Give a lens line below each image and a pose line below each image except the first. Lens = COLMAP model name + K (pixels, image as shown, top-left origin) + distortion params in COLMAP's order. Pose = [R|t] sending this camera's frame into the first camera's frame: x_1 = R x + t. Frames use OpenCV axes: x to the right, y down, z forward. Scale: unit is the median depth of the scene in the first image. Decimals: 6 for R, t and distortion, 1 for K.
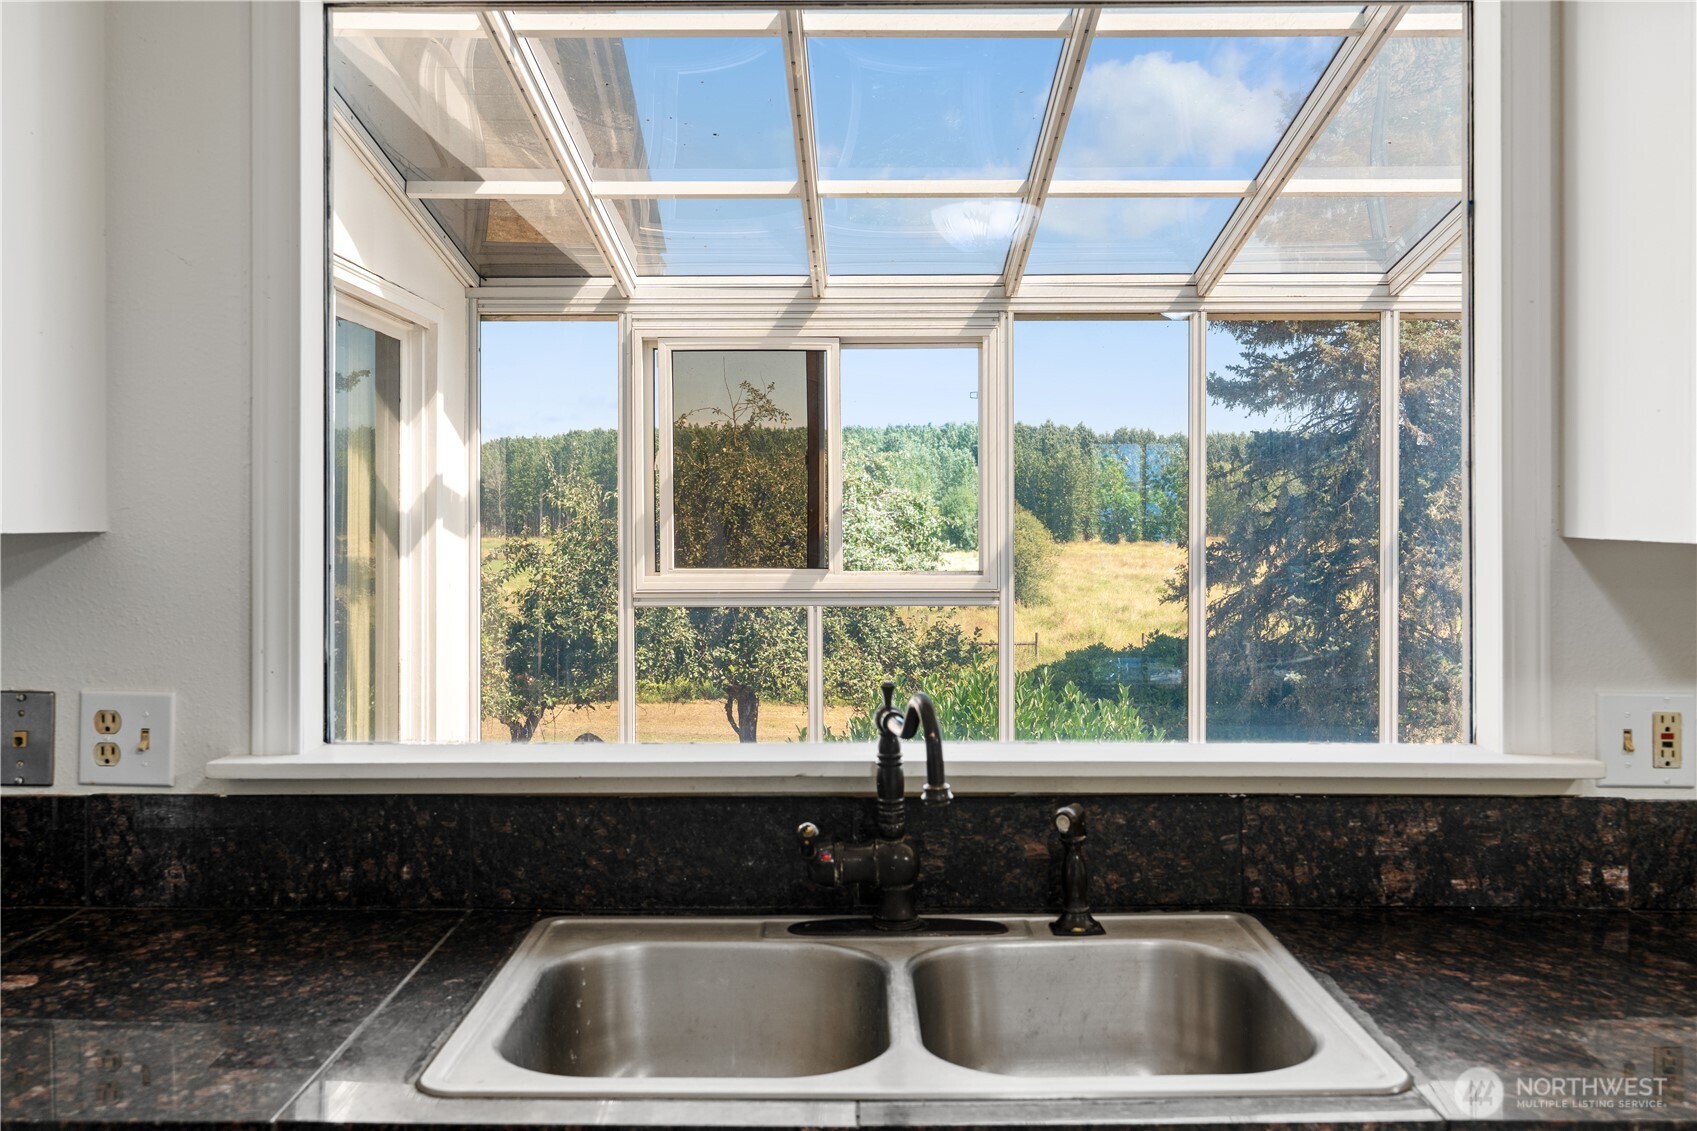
lens RADIAL K [[1572.3, 0, 844.3], [0, 1572.3, 525.5], [0, 0, 1]] dist [-0.001382, -0.001213]
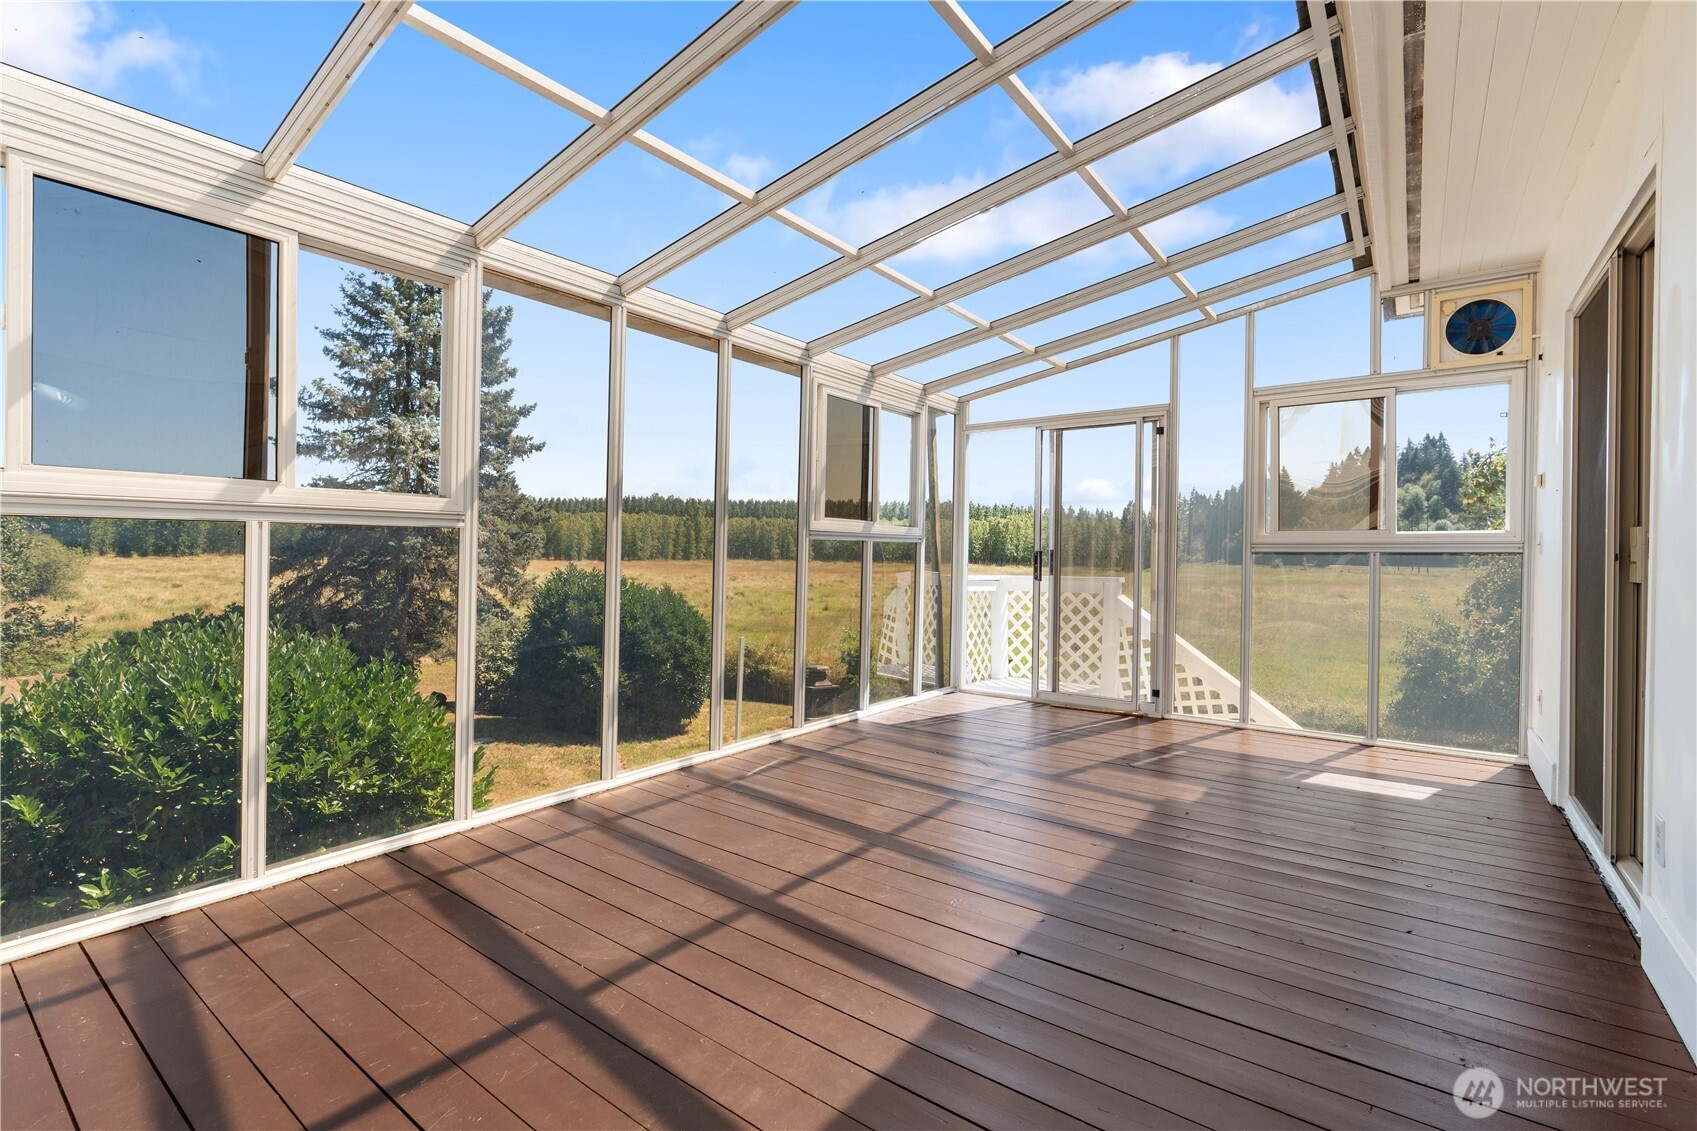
lens RADIAL K [[753.1, 0, 848.5], [0, 753.1, 565.5], [0, 0, 1]] dist [0.001081, 0.000163]
pose [[0.589956, -0.006698, 0.807408, -0.040673], [-0.009095, 0.999847, 0.014940, 0.016066], [-0.807384, -0.016158, 0.589805, 0.110613]]
